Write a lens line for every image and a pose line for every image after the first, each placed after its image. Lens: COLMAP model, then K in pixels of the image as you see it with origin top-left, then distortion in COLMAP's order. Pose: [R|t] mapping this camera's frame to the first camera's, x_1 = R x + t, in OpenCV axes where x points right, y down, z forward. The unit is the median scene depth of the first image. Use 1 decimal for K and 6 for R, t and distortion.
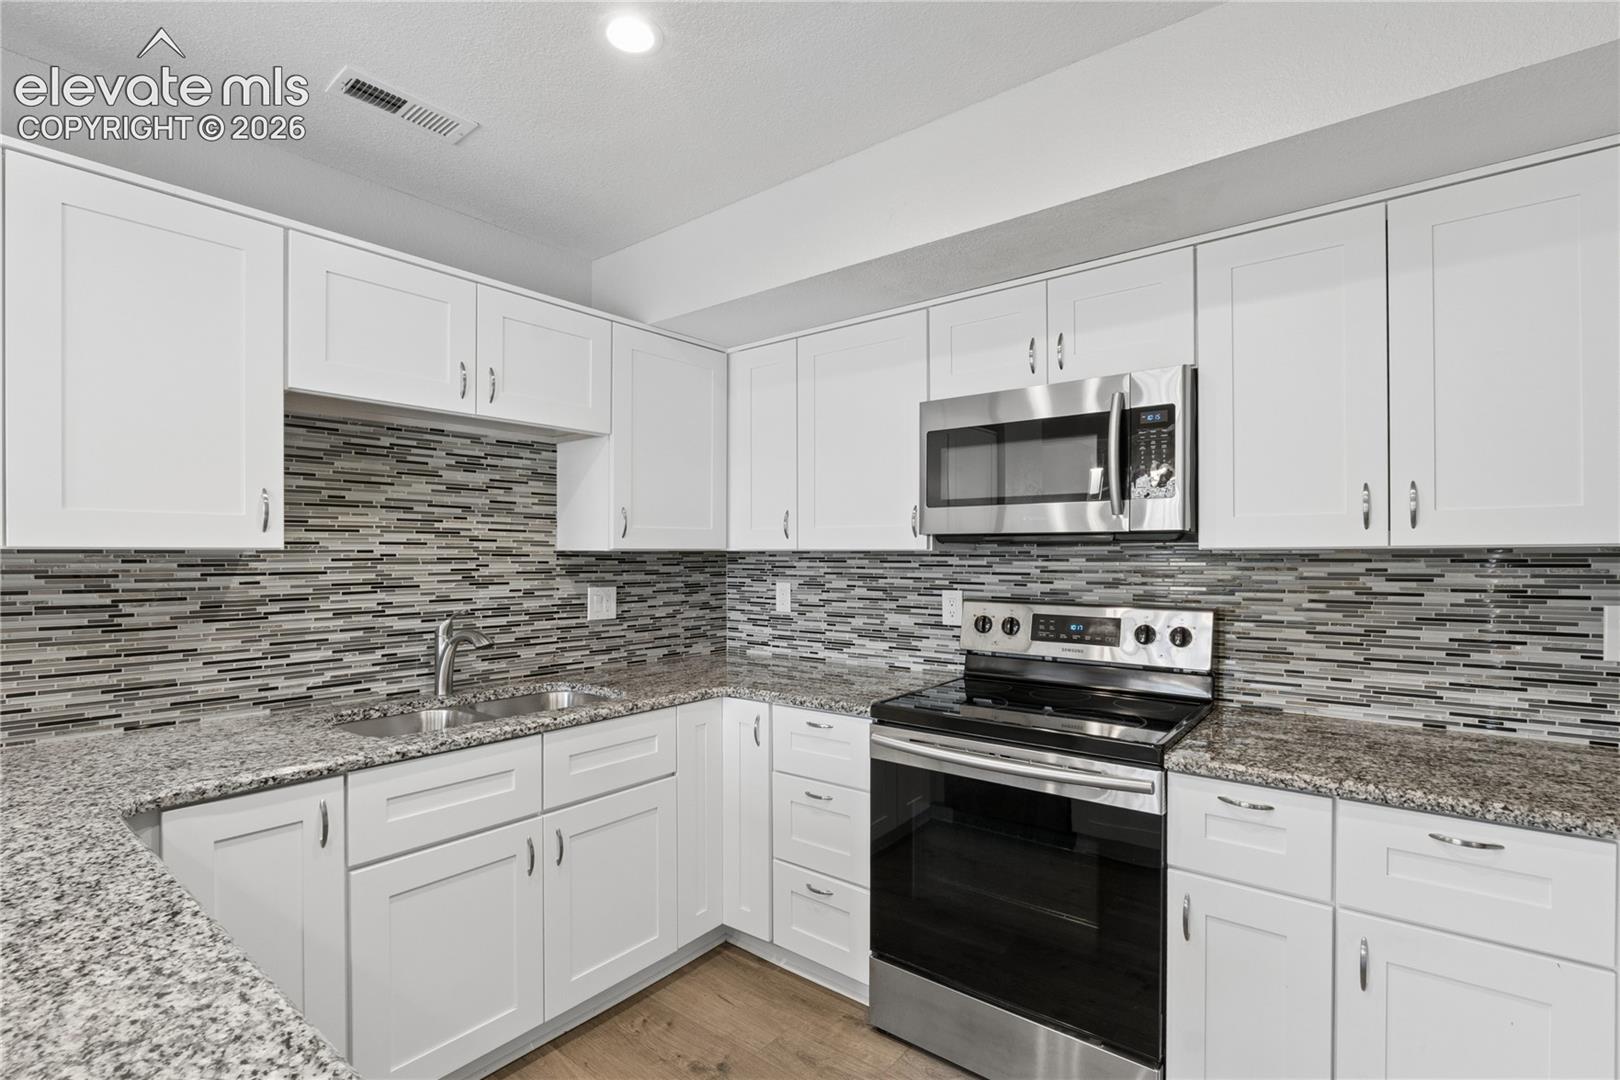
lens RADIAL K [[734.0, 0, 816.5], [0, 734.0, 560.6], [0, 0, 1]] dist [-0.020664, 0.004303]
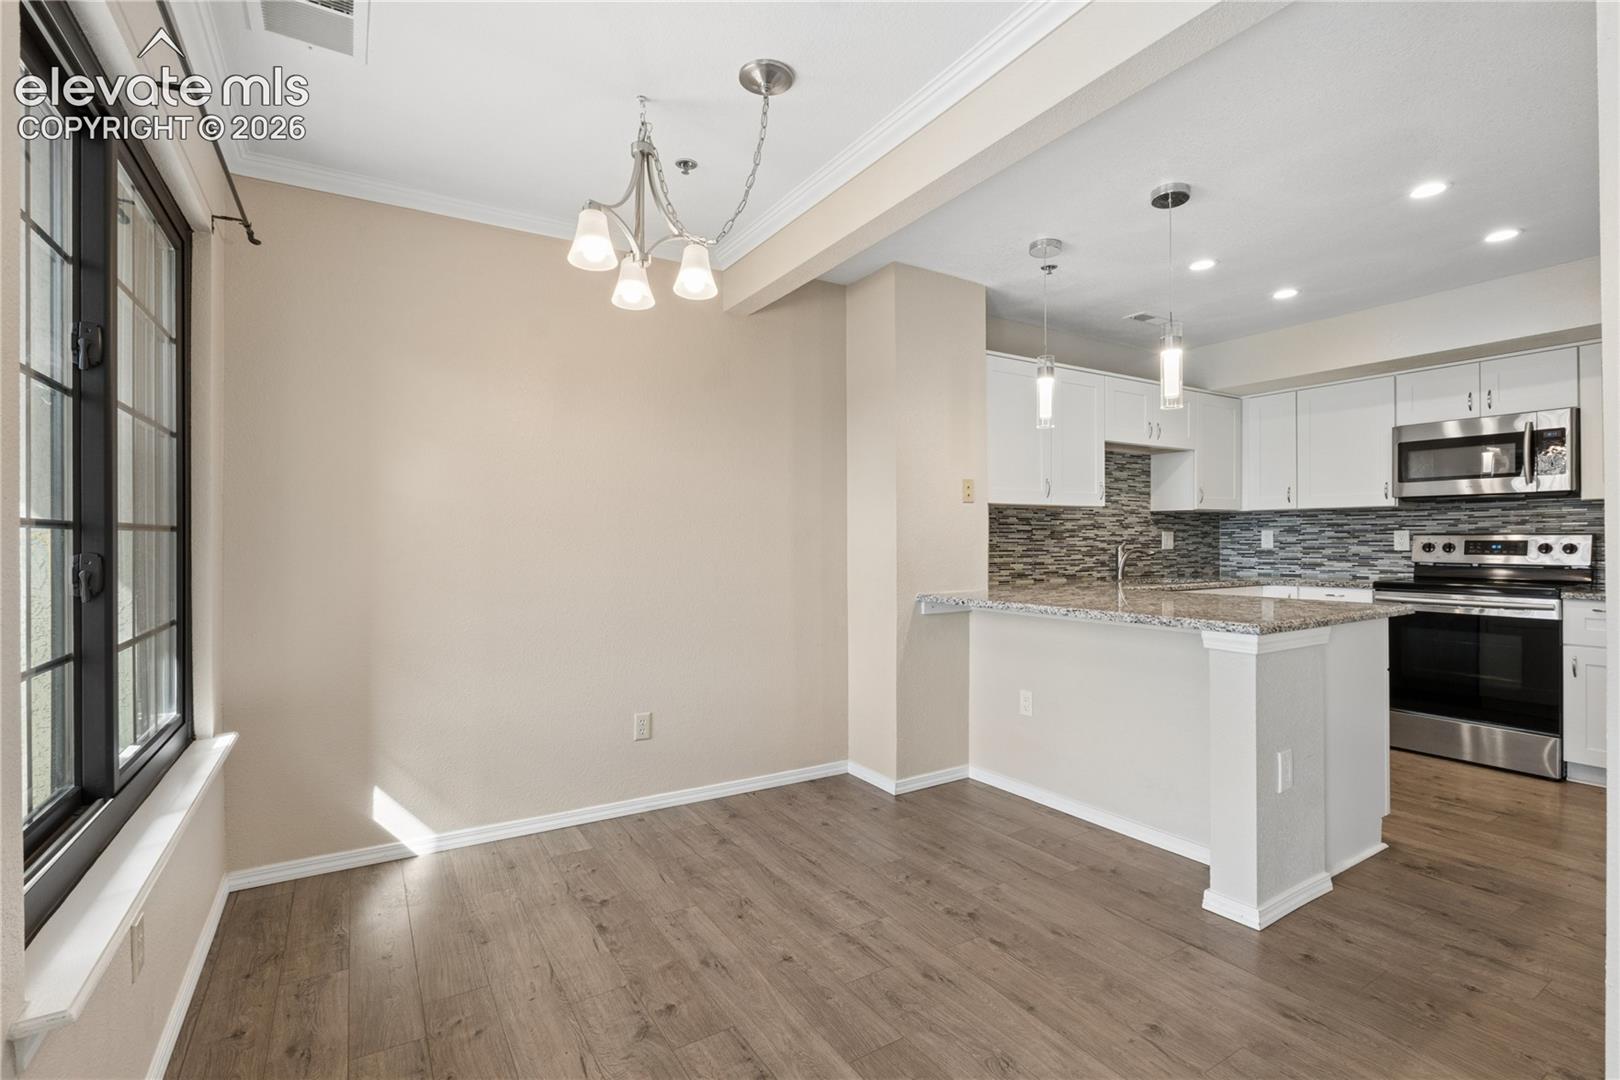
lens RADIAL K [[734.0, 0, 811.6], [0, 734.0, 541.3], [0, 0, 1]] dist [-0.020664, 0.004303]
pose [[0.940343, -0.002942, -0.340216, -0.637739], [0.001650, 0.999990, -0.004089, 0.083478], [0.340225, 0.003284, 0.940338, -1.275319]]
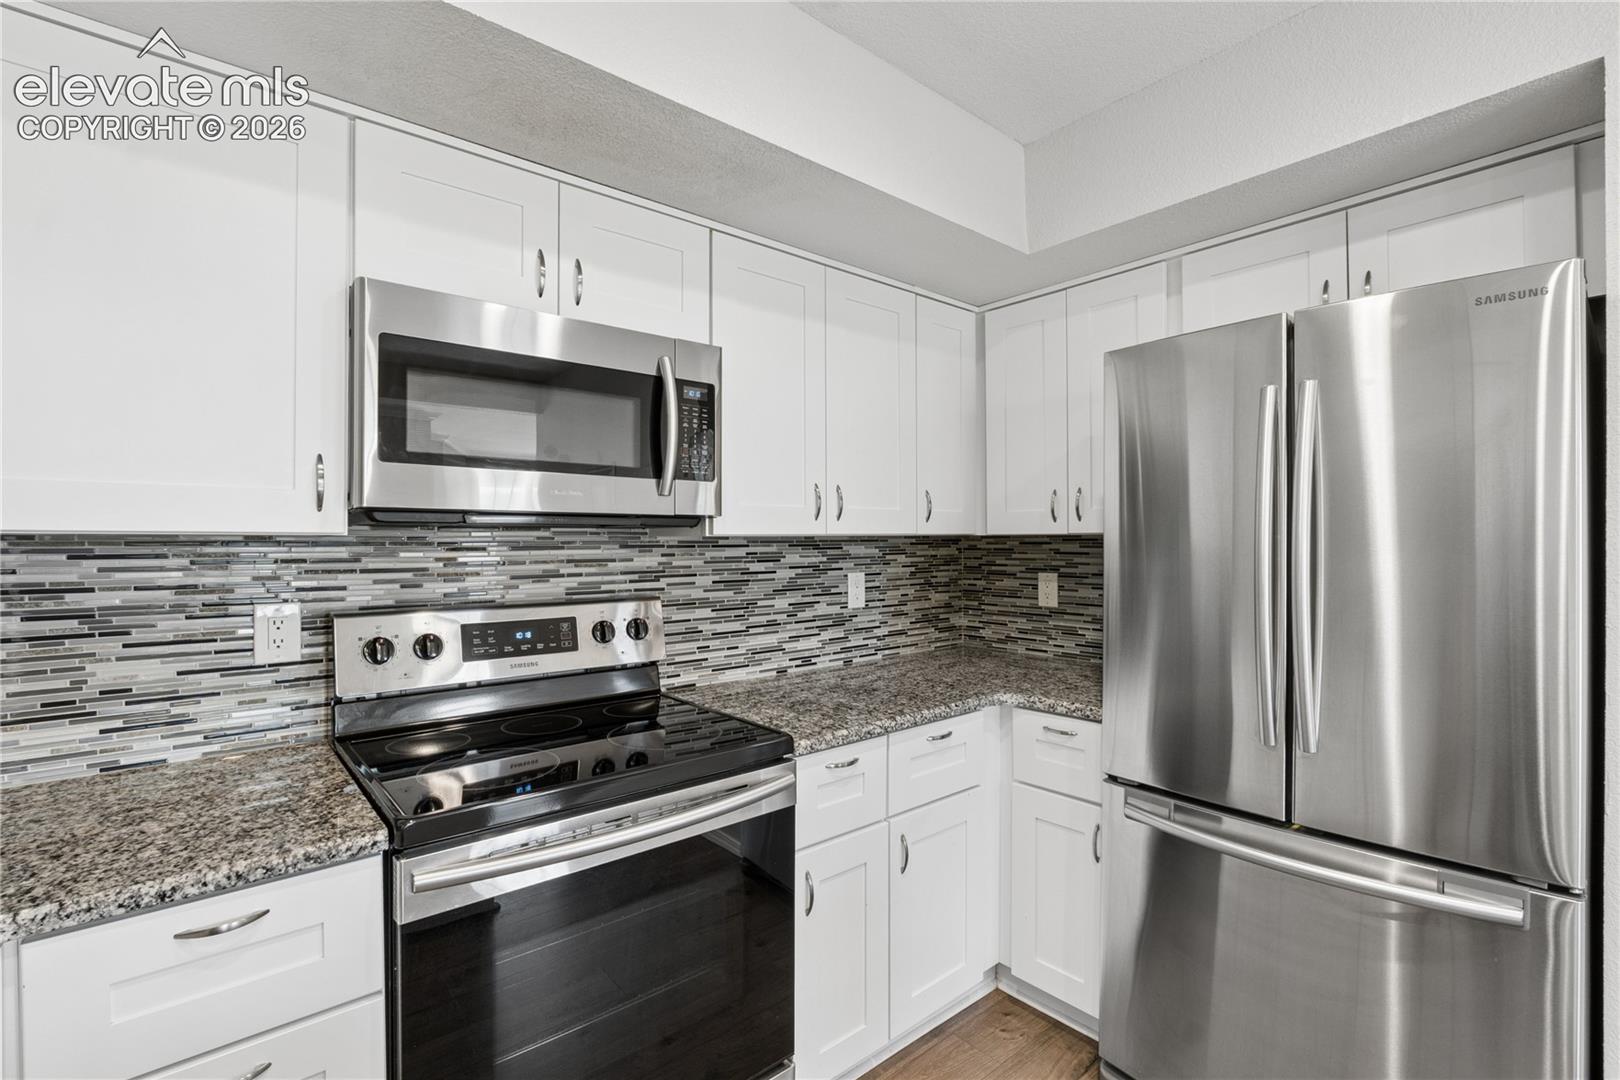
lens RADIAL K [[734.0, 0, 812.4], [0, 734.0, 541.1], [0, 0, 1]] dist [-0.020664, 0.004303]
pose [[0.192762, -0.000667, 0.981245, -0.353189], [0.009583, 0.999953, -0.001203, -0.004614], [-0.981199, 0.009635, 0.192759, 0.552104]]
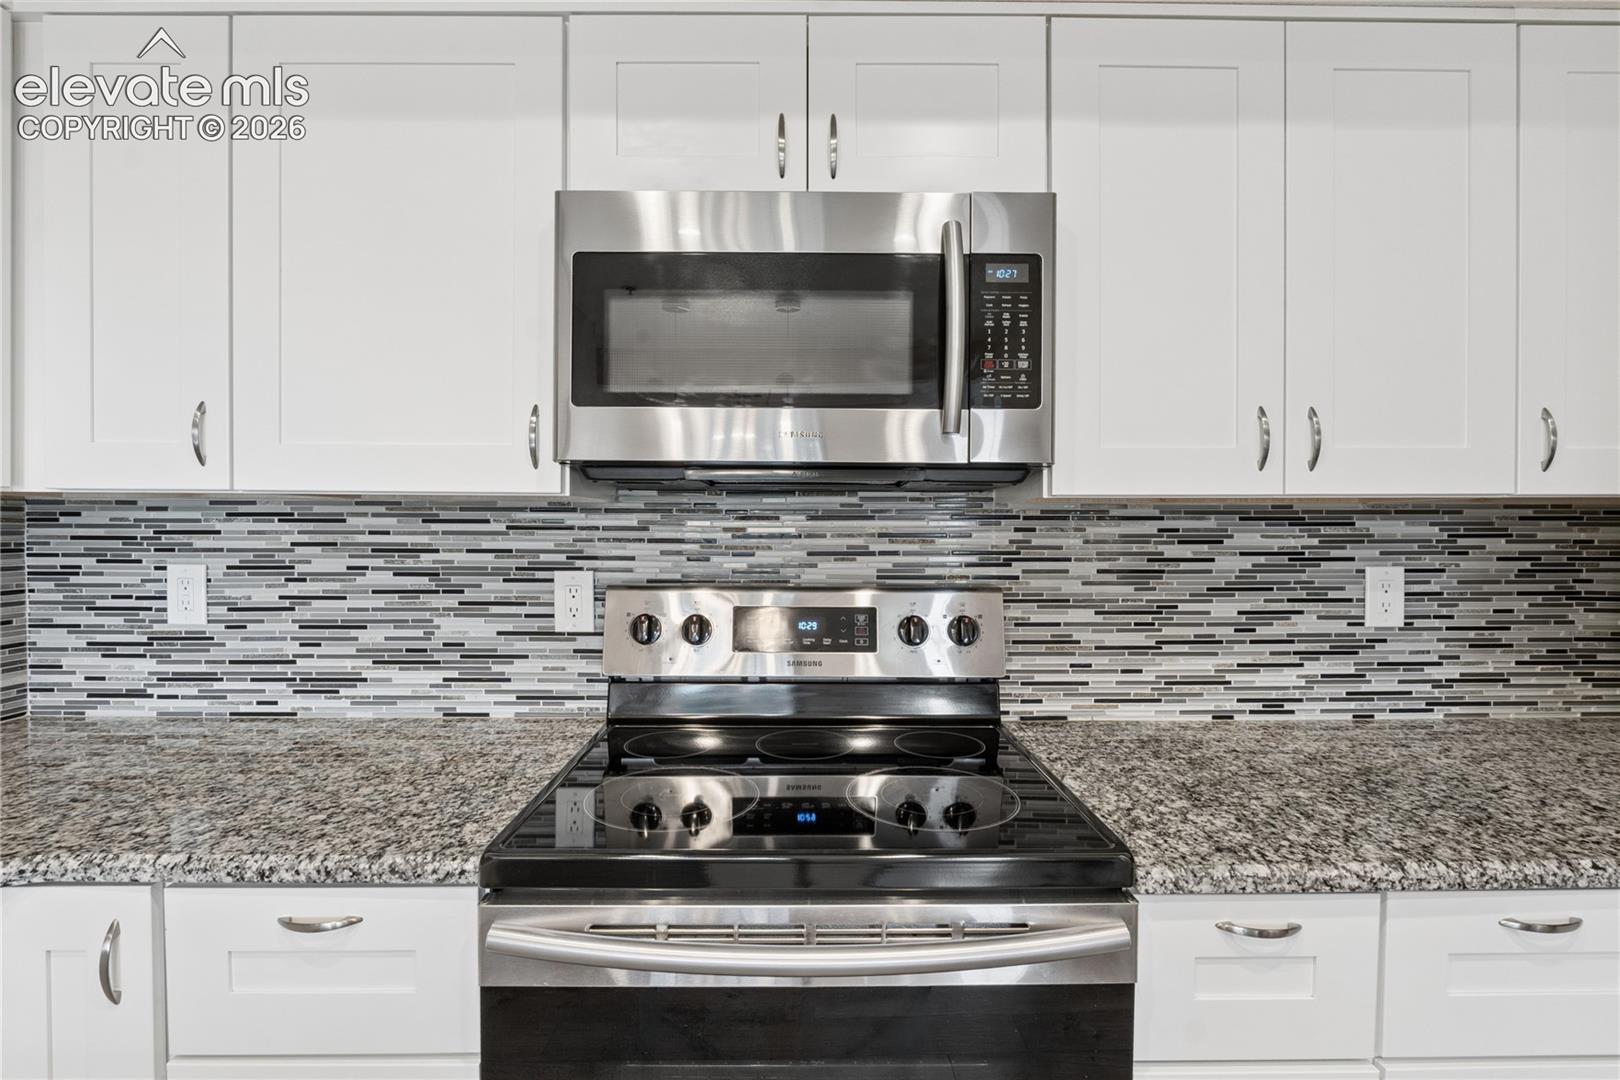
lens RADIAL K [[734.0, 0, 808.6], [0, 734.0, 537.4], [0, 0, 1]] dist [-0.020664, 0.004303]
pose [[0.780083, -0.003242, 0.625668, -0.033978], [0.000336, 0.999989, 0.004763, 0.014053], [-0.625676, -0.003505, 0.780075, 0.518559]]
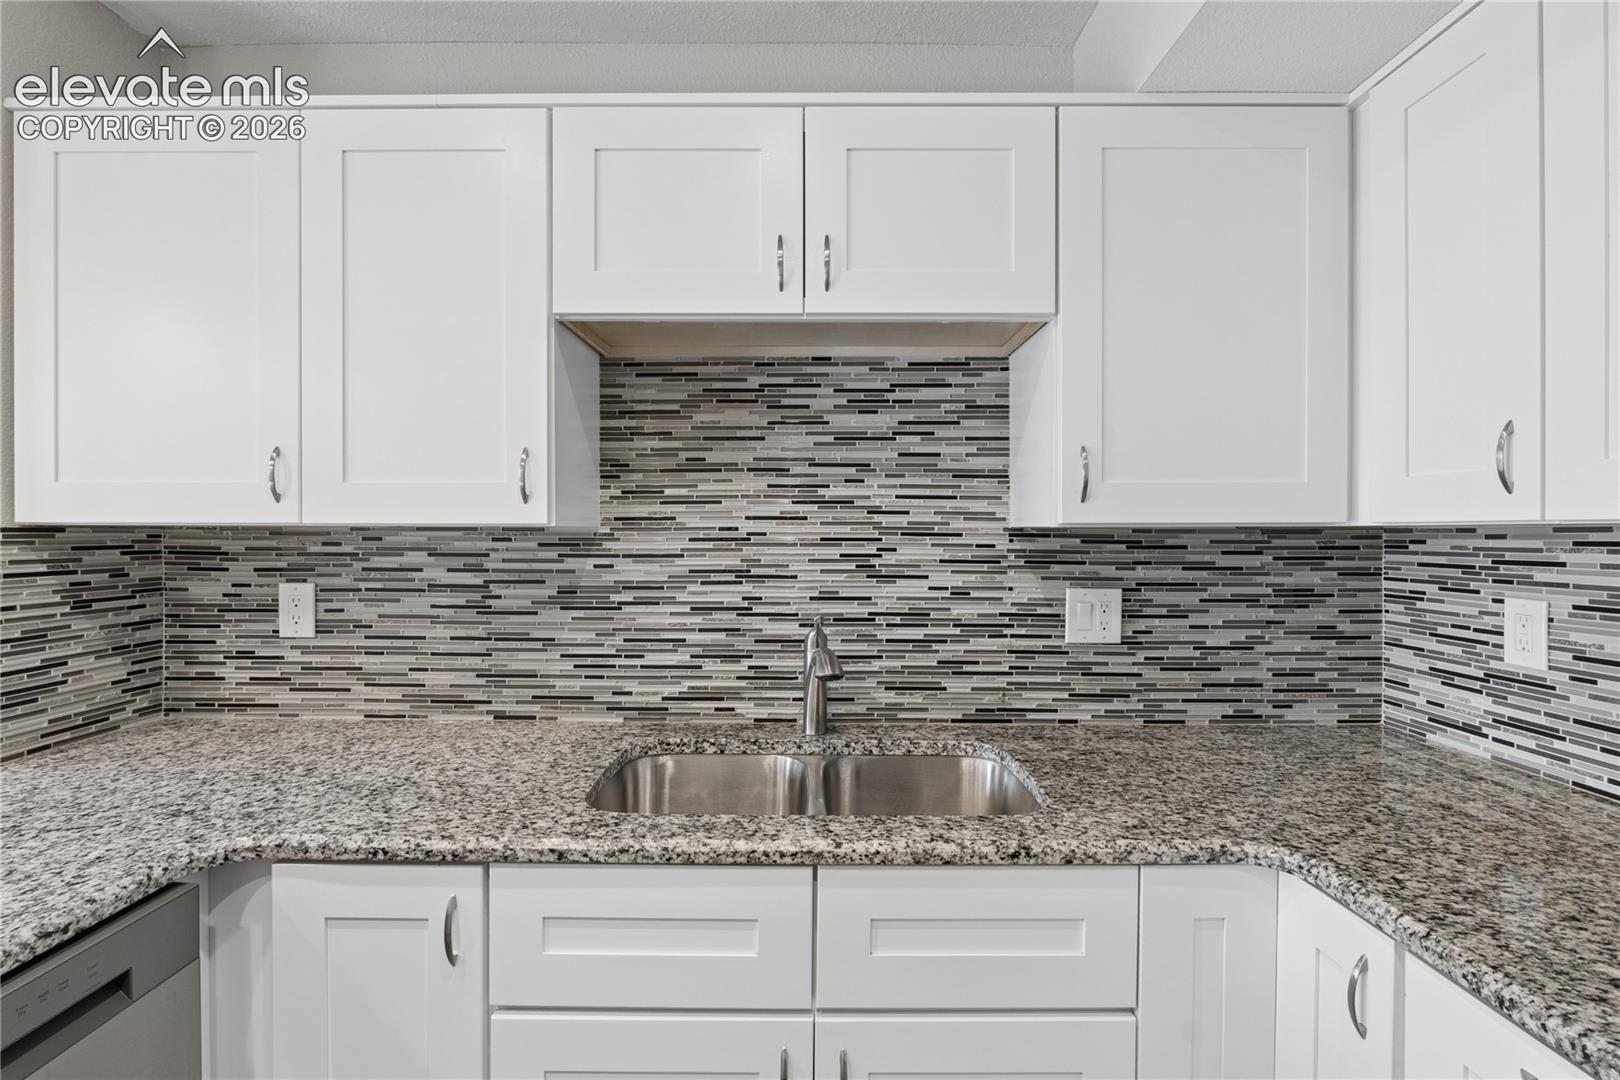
lens RADIAL K [[734.0, 0, 810.2], [0, 734.0, 540.0], [0, 0, 1]] dist [-0.020664, 0.004303]
pose [[0.619754, 0.007764, -0.784758, 0.037108], [-0.007992, 0.999962, 0.003582, -0.004197], [0.784755, 0.004052, 0.619792, 0.569288]]
